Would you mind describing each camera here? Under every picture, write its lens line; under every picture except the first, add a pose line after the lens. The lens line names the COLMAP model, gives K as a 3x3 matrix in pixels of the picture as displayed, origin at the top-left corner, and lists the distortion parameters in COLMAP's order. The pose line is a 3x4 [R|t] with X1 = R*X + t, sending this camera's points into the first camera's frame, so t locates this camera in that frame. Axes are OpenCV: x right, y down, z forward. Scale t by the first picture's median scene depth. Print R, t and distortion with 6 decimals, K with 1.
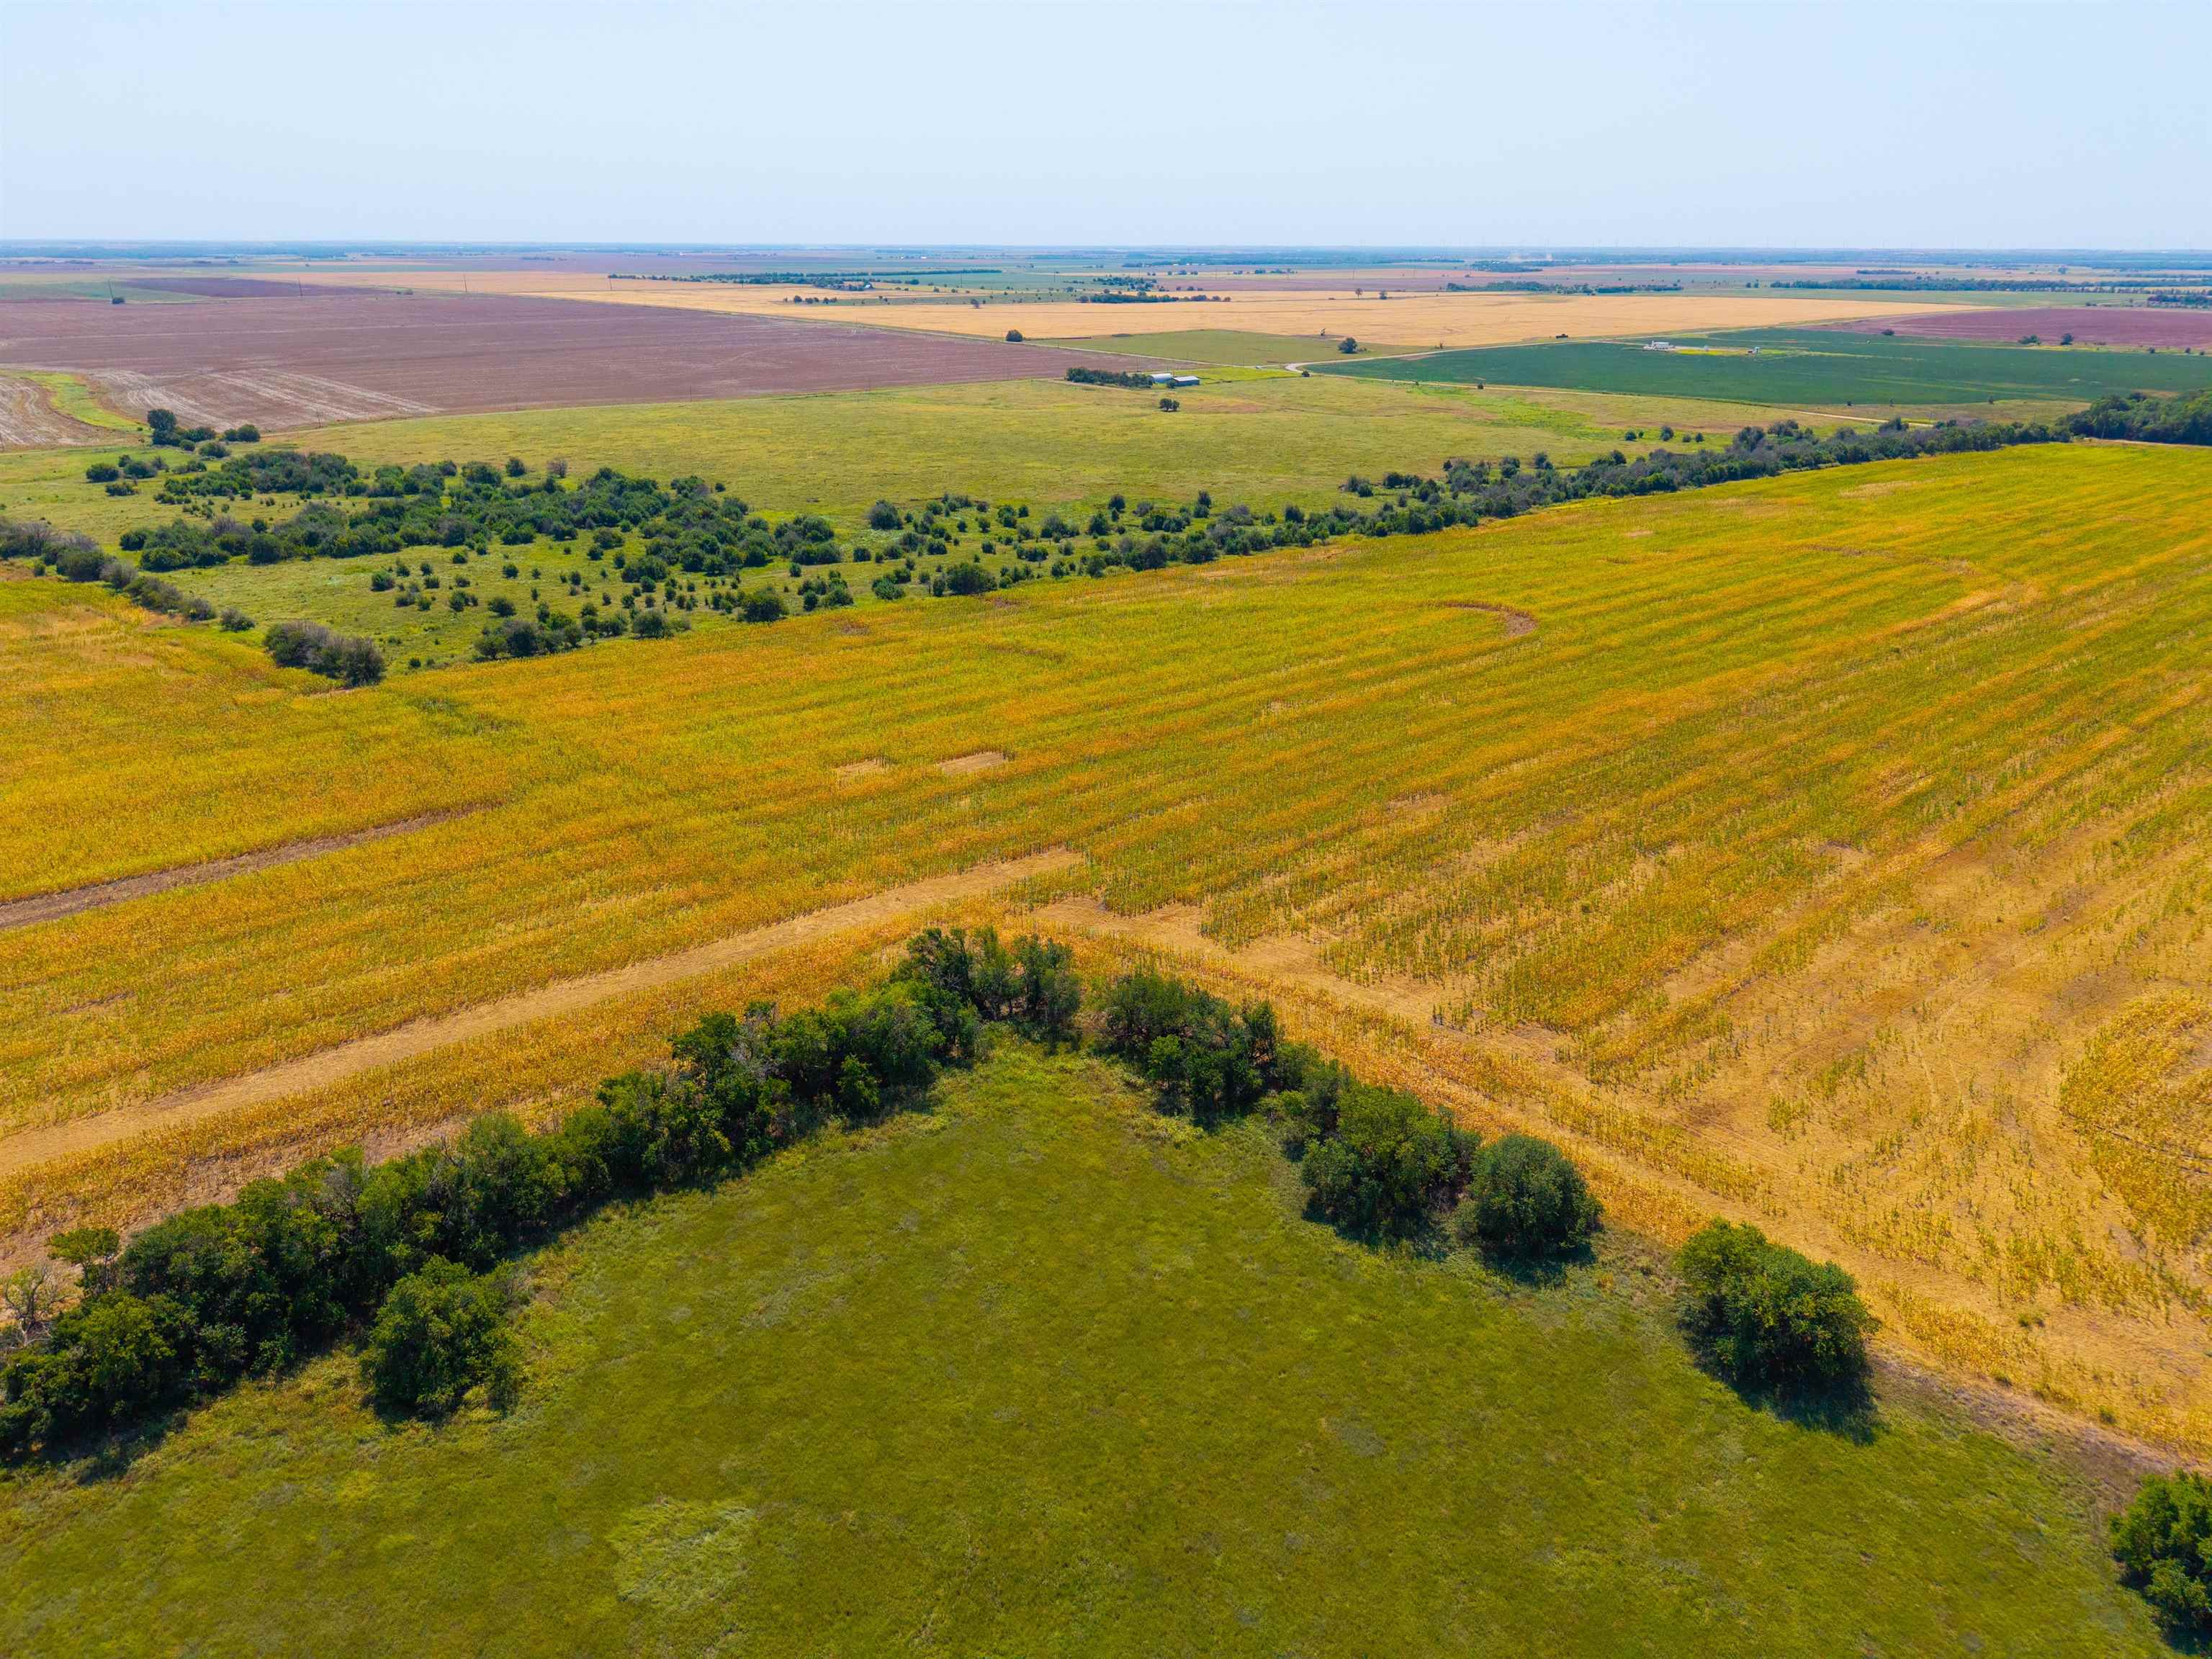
lens RADIAL K [[1440.6, 0, 1096.7], [0, 1440.6, 871.6], [0, 0, 1]] dist [0.022530, -0.024221]
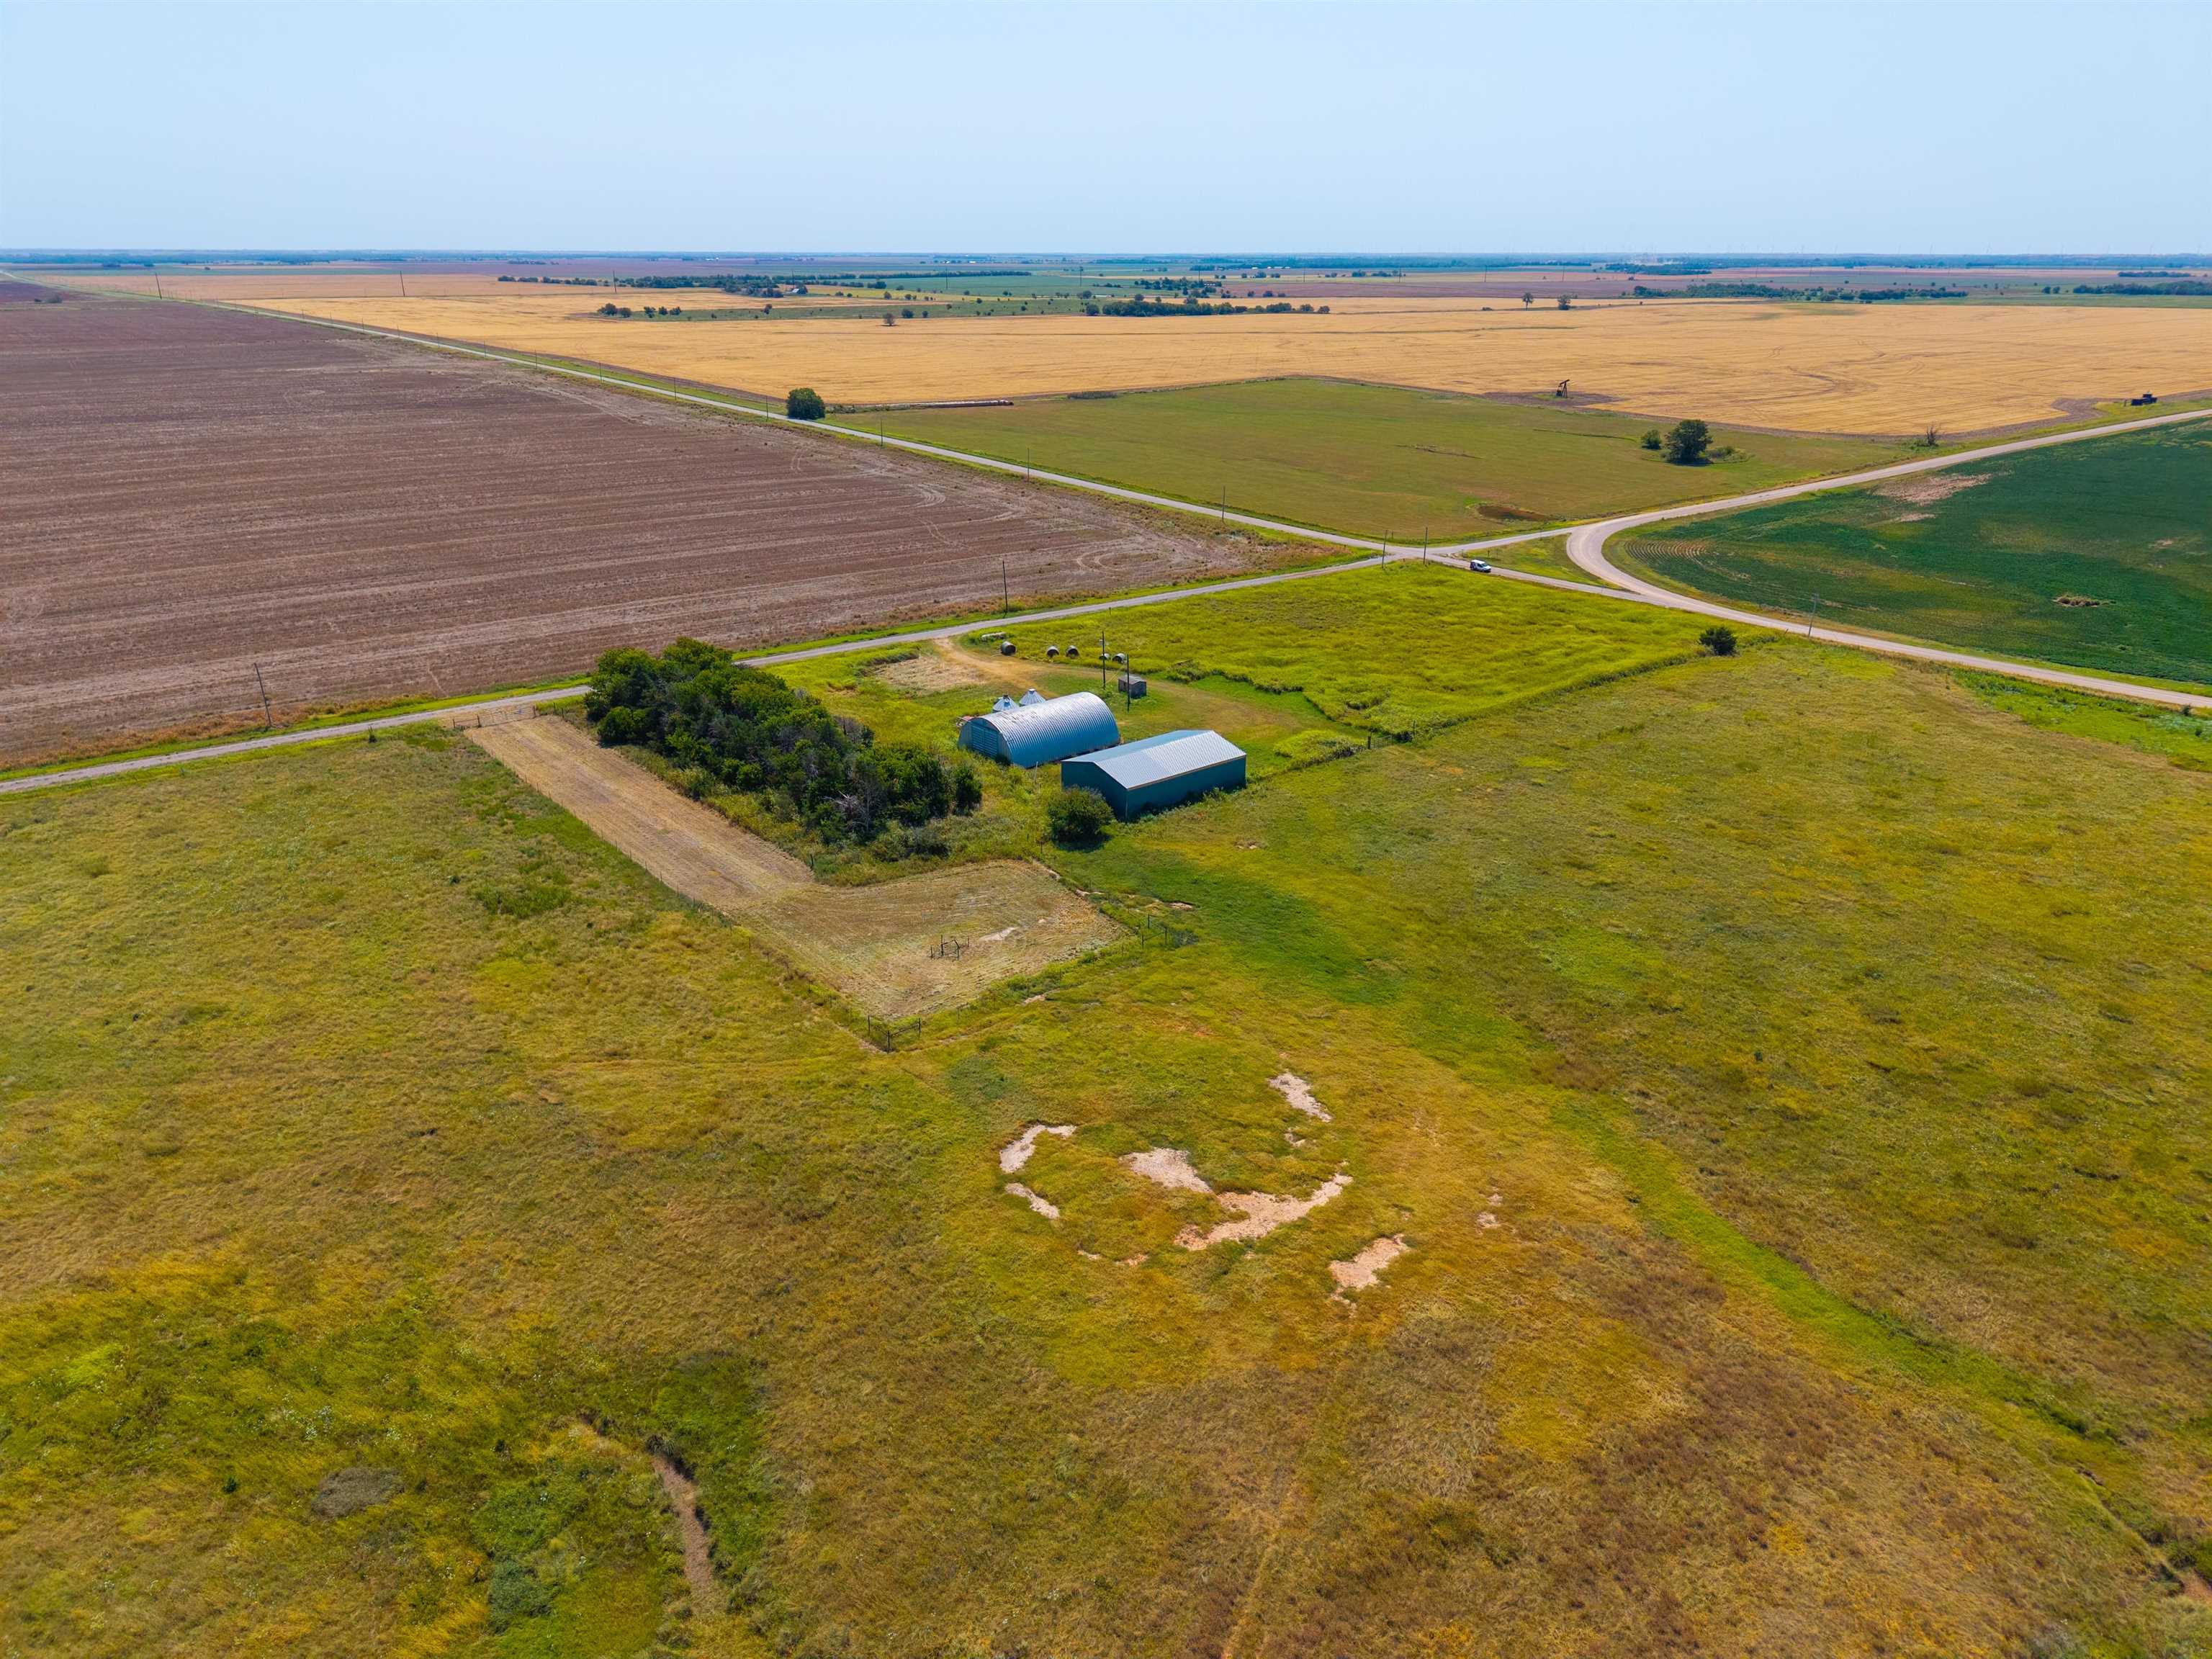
lens RADIAL K [[1471.1, 0, 1102.2], [0, 1471.1, 827.5], [0, 0, 1]] dist [0.026134, -0.023210]
pose [[0.998804, 0.016827, -0.045898, 0.027633], [-0.018597, 0.999089, -0.038416, -0.148895], [0.045210, 0.039223, 0.998207, 0.374139]]
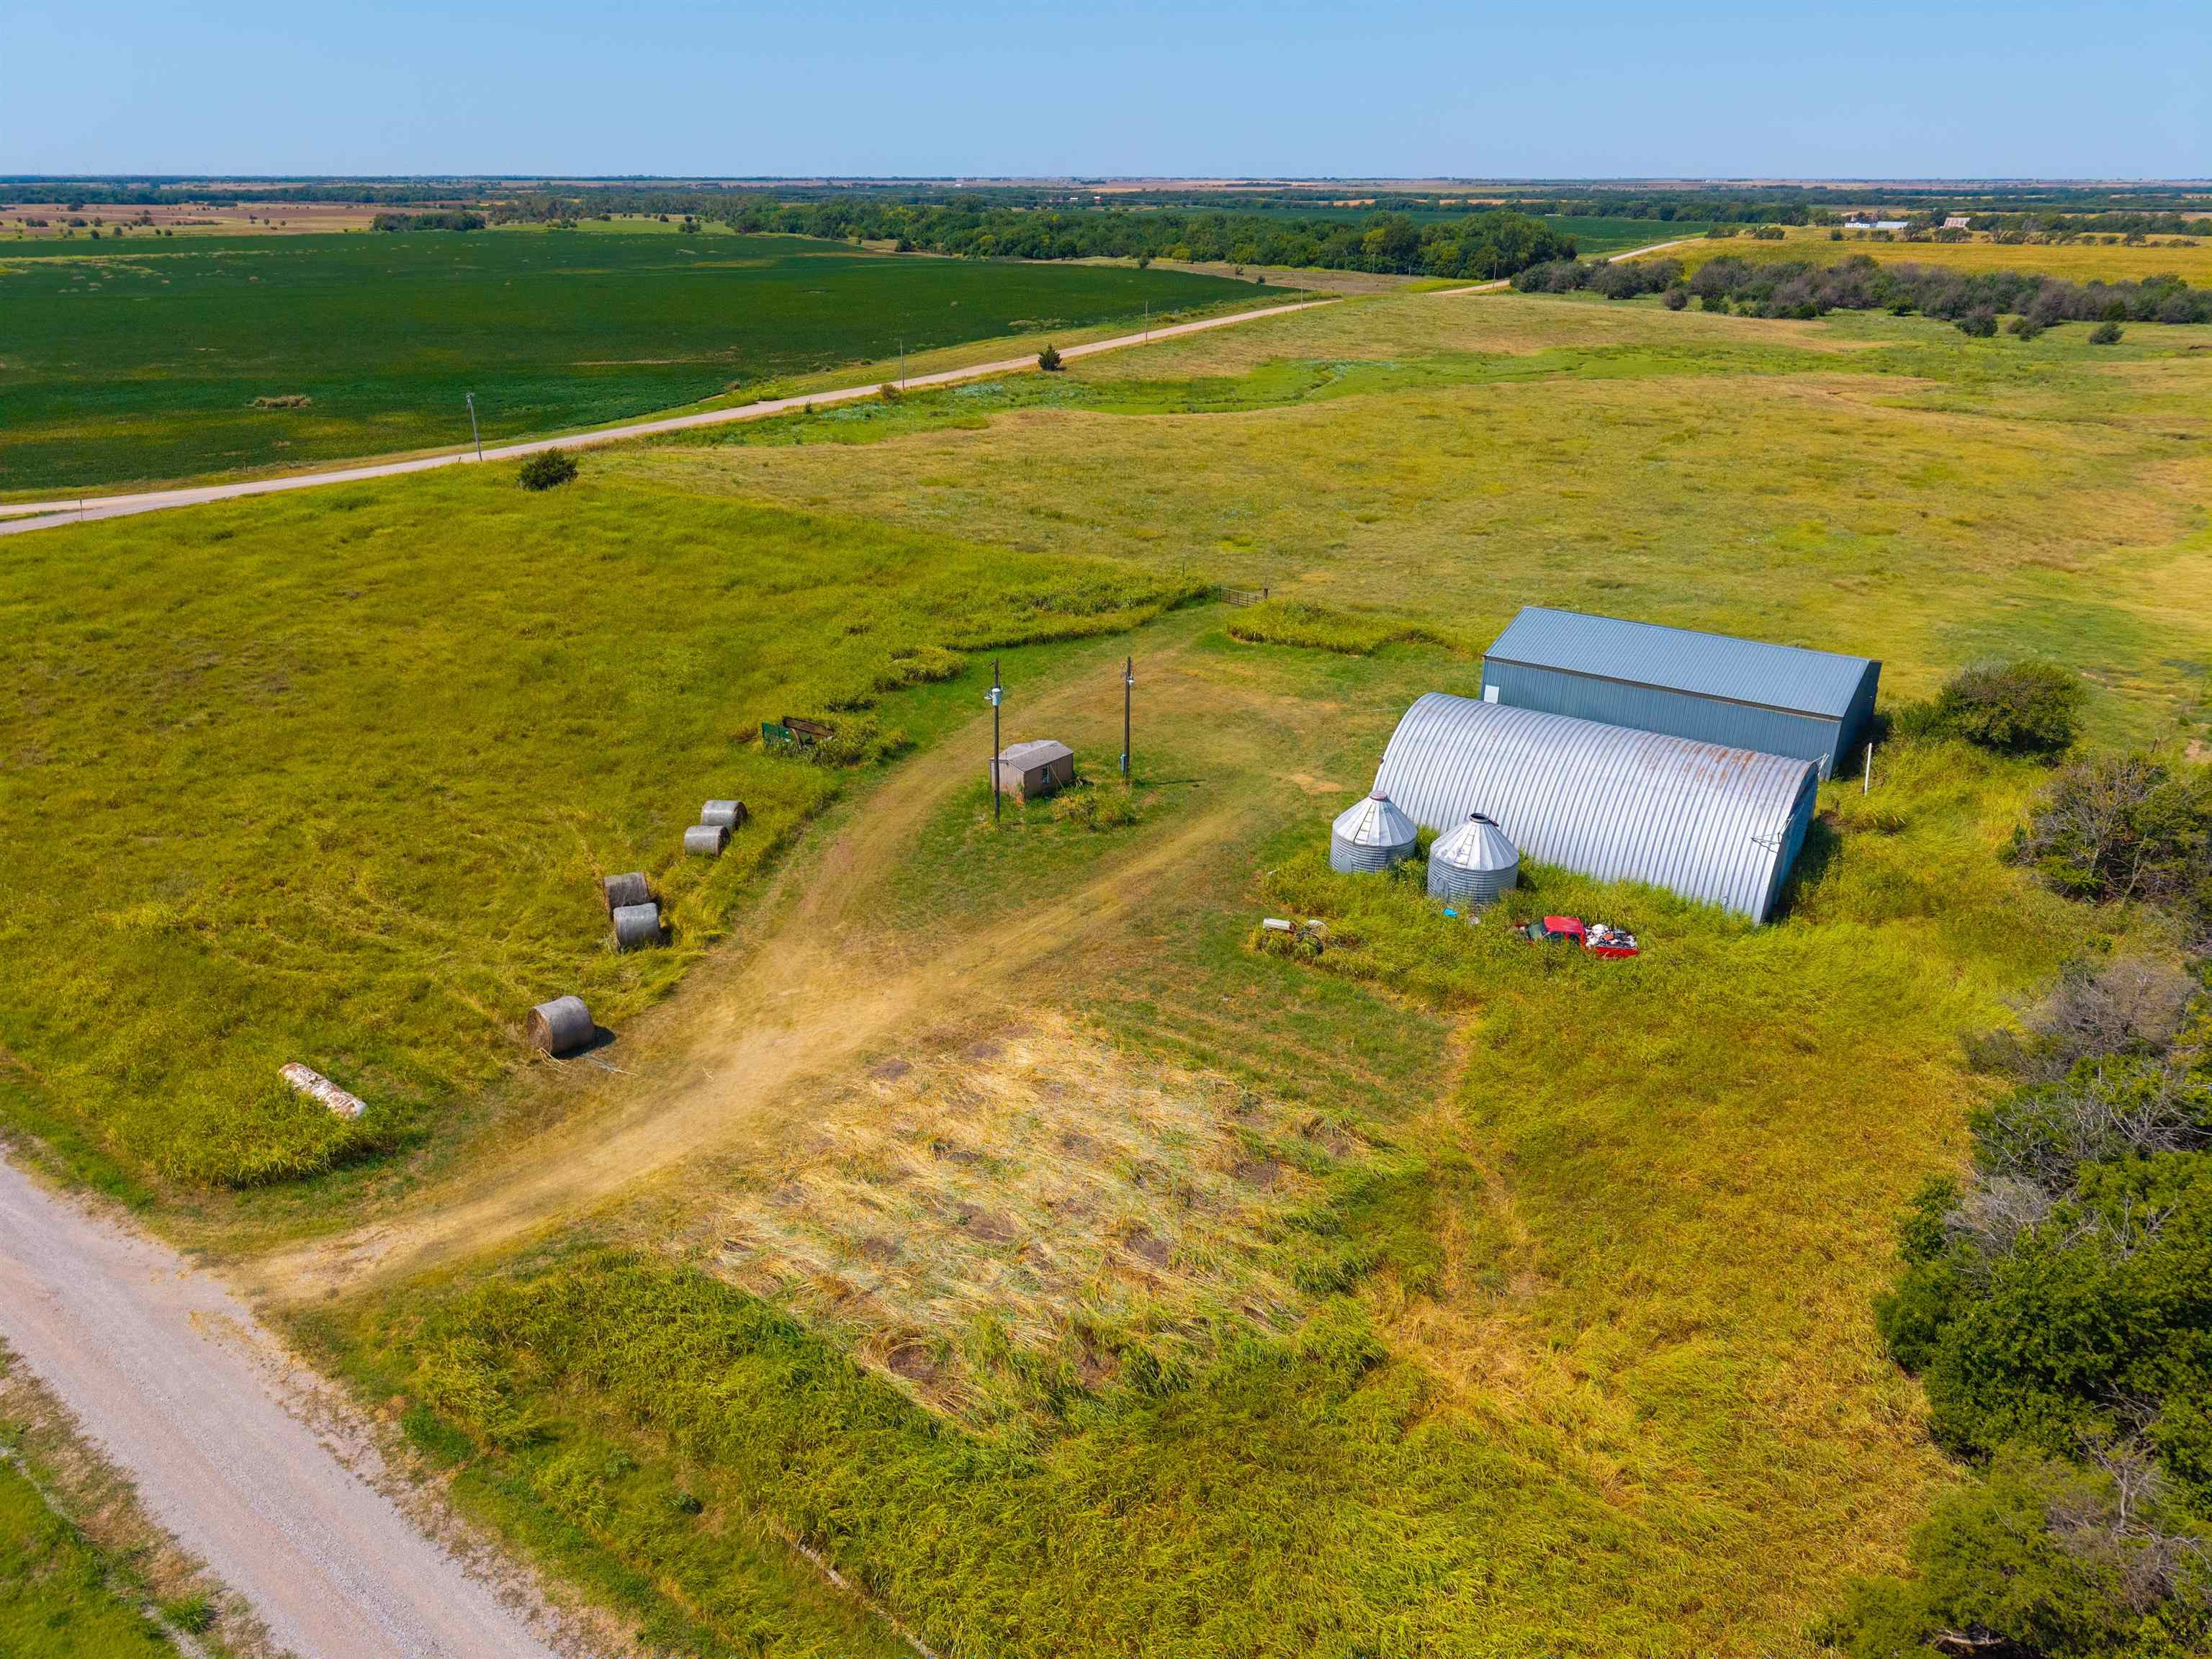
lens RADIAL K [[1487.2, 0, 1106.0], [0, 1487.2, 829.5], [0, 0, 1]] dist [0.021926, -0.020745]
pose [[-0.225131, -0.379031, 0.897581, -0.008768], [0.393922, 0.807172, 0.439657, -0.177027], [-0.891146, 0.452557, -0.032411, 0.476538]]
